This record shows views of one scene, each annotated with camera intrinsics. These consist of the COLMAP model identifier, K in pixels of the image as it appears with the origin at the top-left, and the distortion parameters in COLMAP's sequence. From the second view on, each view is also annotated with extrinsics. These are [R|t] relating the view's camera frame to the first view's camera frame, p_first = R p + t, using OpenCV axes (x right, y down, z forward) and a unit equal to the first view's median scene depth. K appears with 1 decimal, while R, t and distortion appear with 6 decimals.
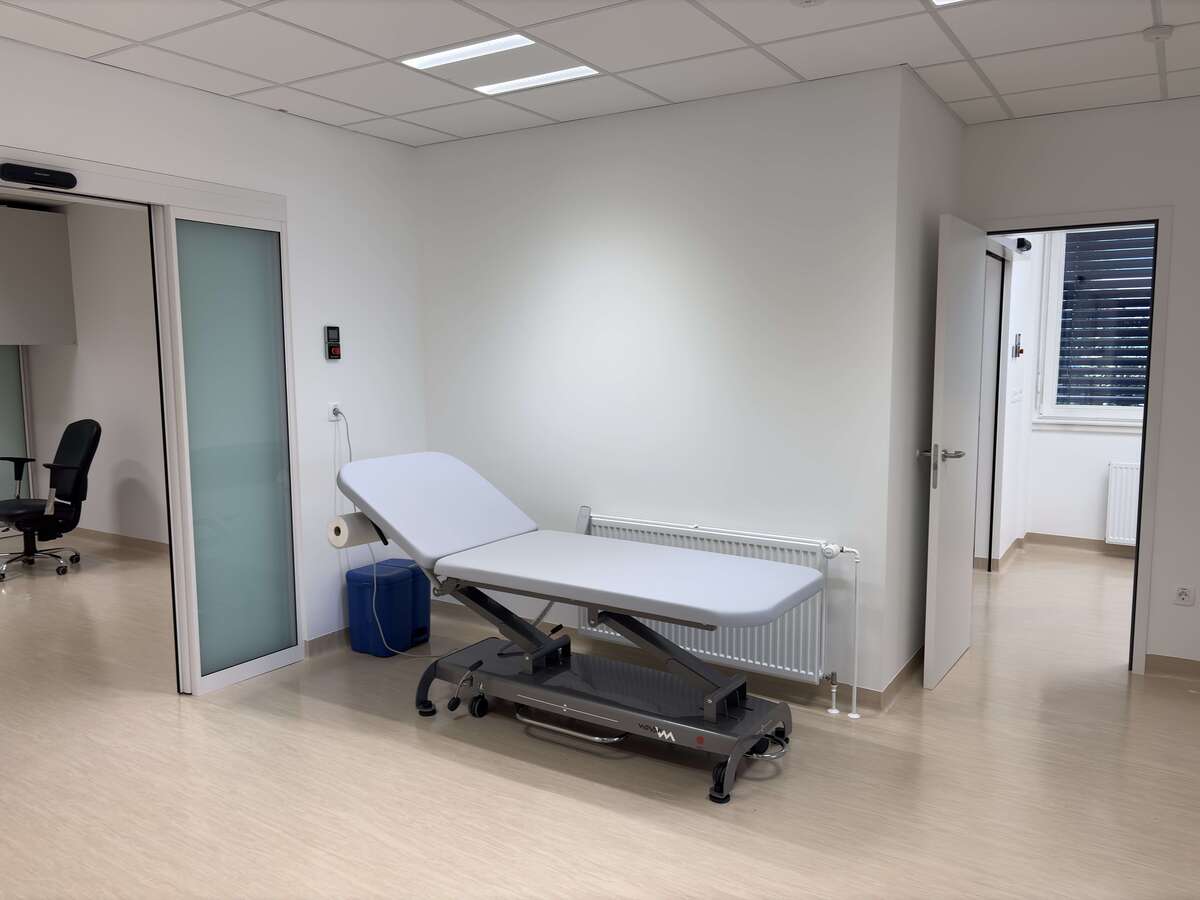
lens RADIAL K [[906.3, 0, 591.0], [0, 906.3, 454.0], [0, 0, 1]] dist [0.030414, -0.049097]
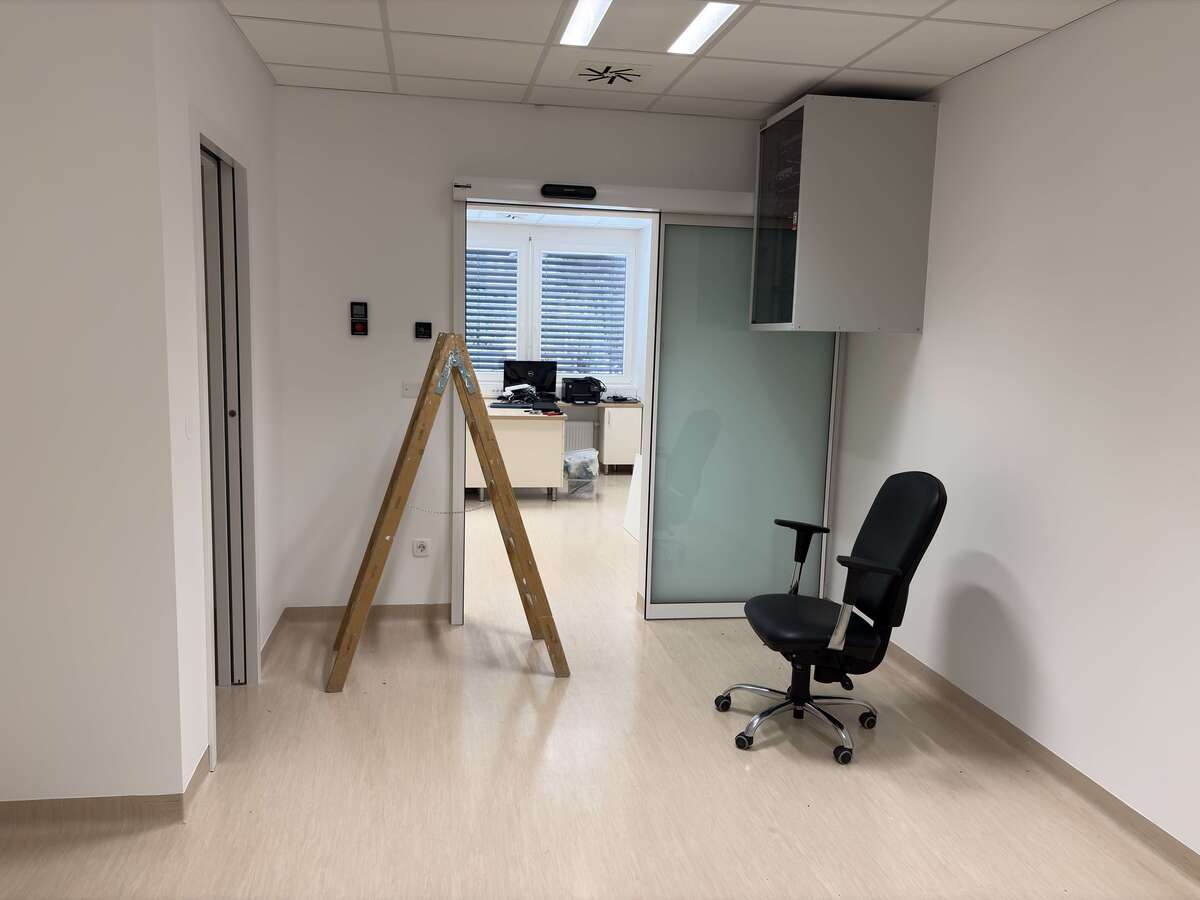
lens RADIAL K [[906.3, 0, 592.9], [0, 906.3, 447.9], [0, 0, 1]] dist [0.030414, -0.049097]
pose [[0.667893, 0.112792, -0.735661, -0.295890], [-0.107728, 0.992691, 0.054396, -0.062140], [0.736419, 0.042920, 0.675162, 0.503902]]
